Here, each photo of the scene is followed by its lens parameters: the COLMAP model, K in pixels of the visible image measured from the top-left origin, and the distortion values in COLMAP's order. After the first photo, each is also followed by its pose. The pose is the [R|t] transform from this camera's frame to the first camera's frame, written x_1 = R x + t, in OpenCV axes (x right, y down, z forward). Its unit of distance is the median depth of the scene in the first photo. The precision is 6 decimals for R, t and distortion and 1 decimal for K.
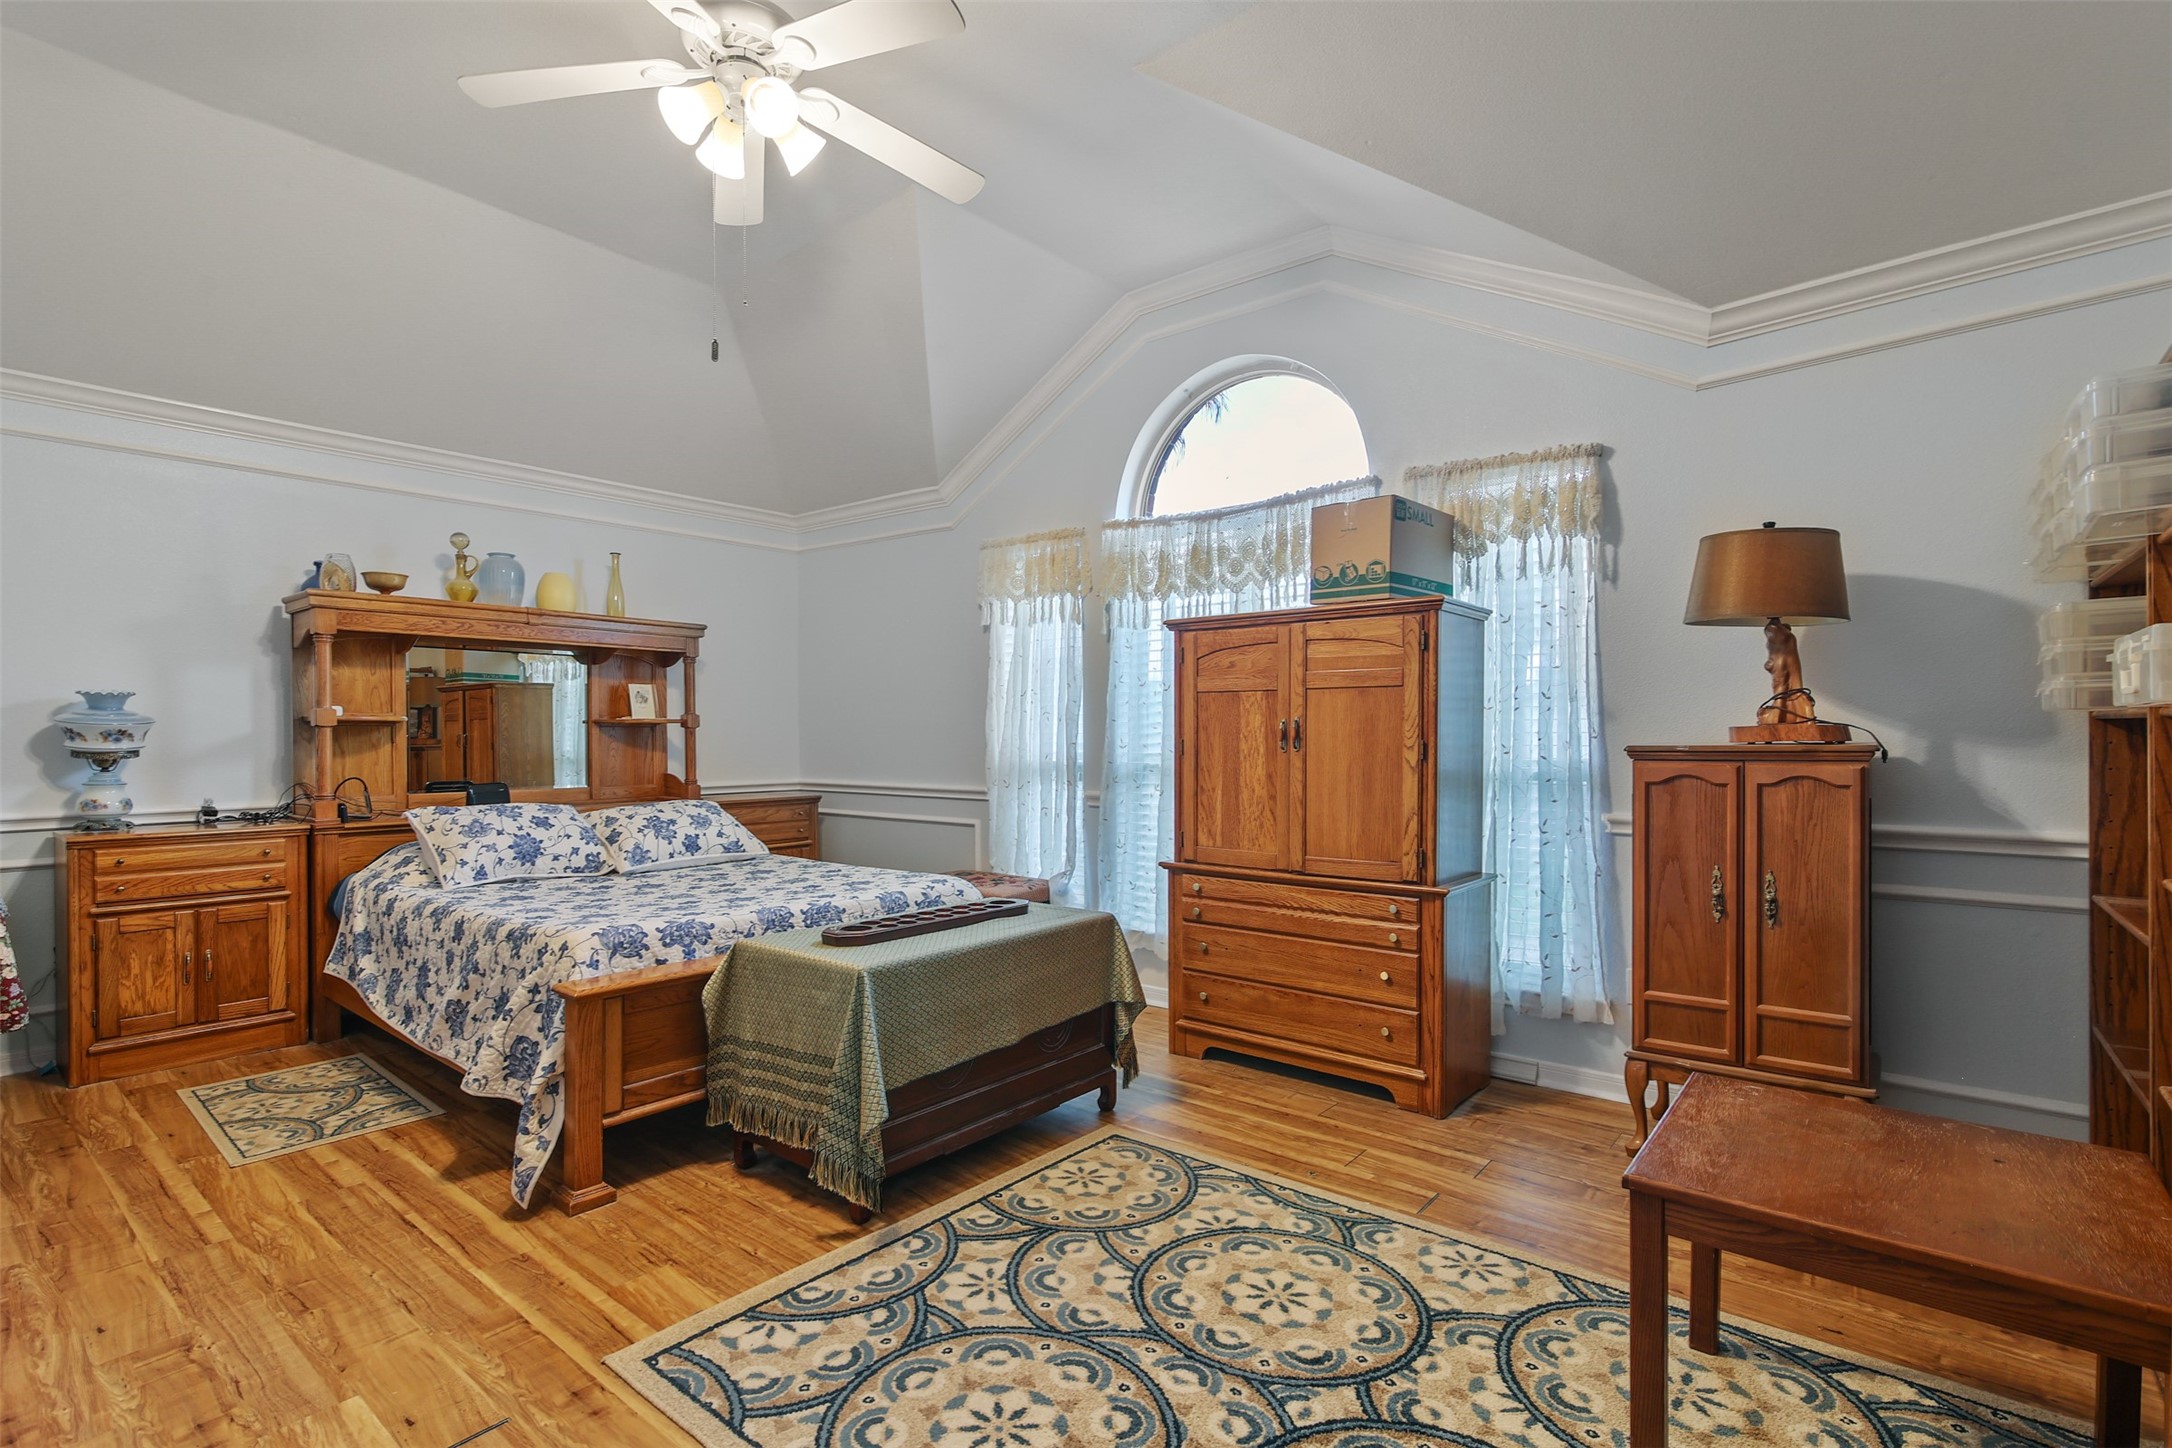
lens RADIAL K [[1011.5, 0, 1084.6], [0, 1011.5, 736.6], [0, 0, 1]] dist [-0.001408, 0.000285]
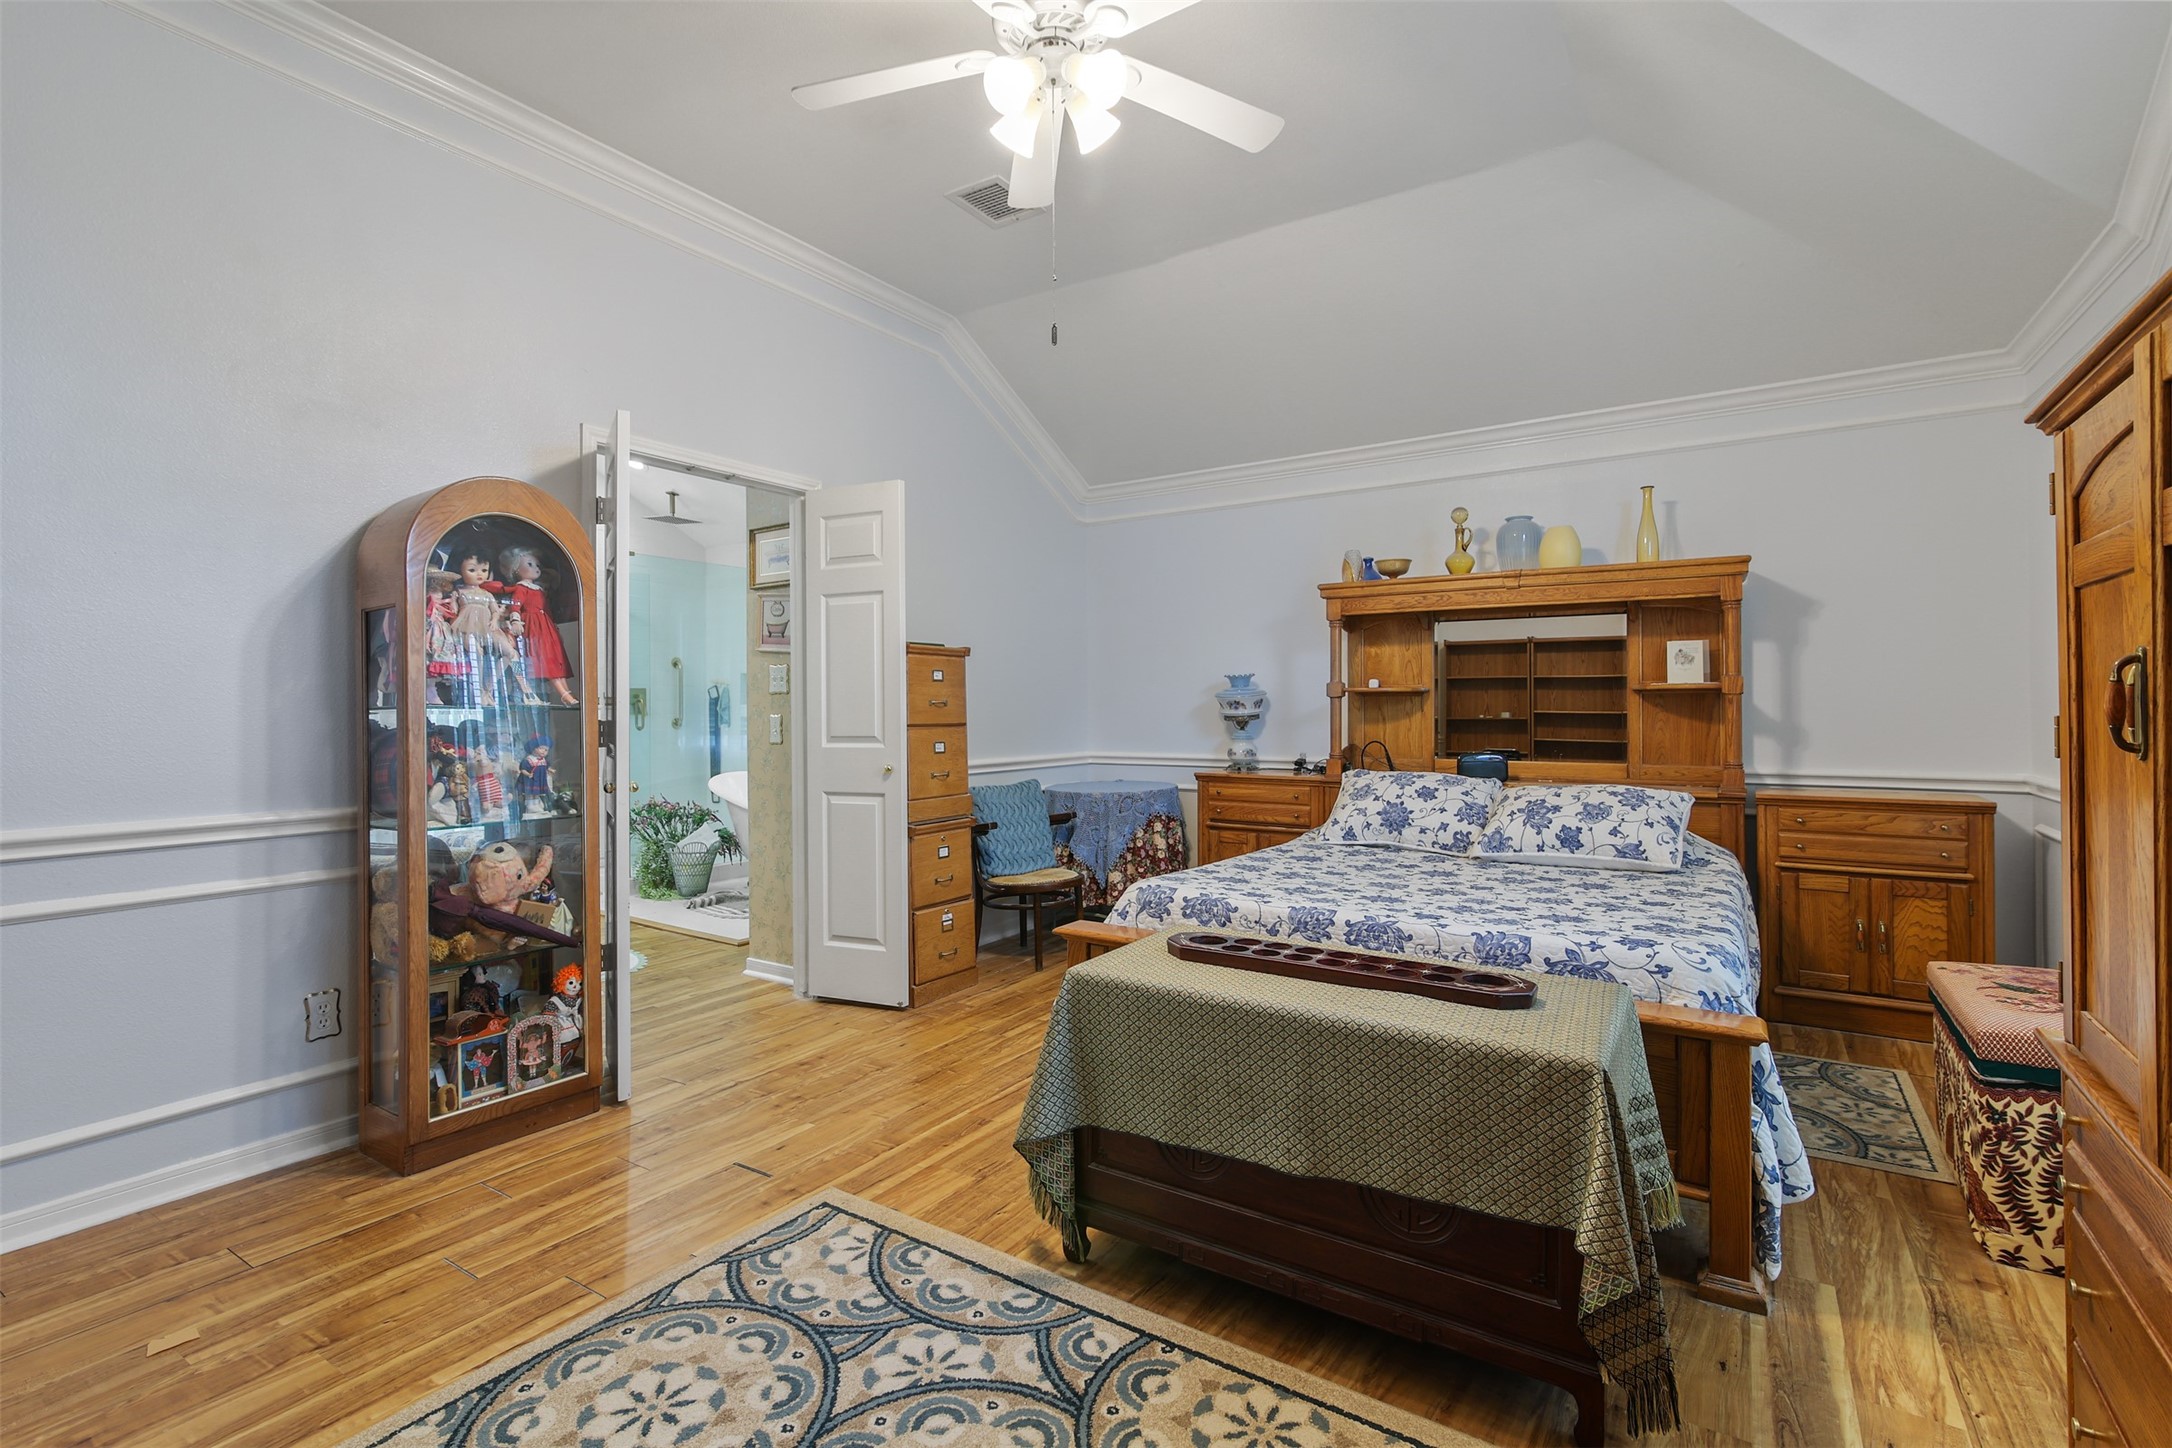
lens RADIAL K [[1011.5, 0, 1071.1], [0, 1011.5, 691.2], [0, 0, 1]] dist [-0.001408, 0.000285]
pose [[0.101237, -0.013473, -0.994771, 0.496974], [0.000734, 0.999909, -0.013468, -0.001502], [0.994862, 0.000634, 0.101237, 0.683657]]
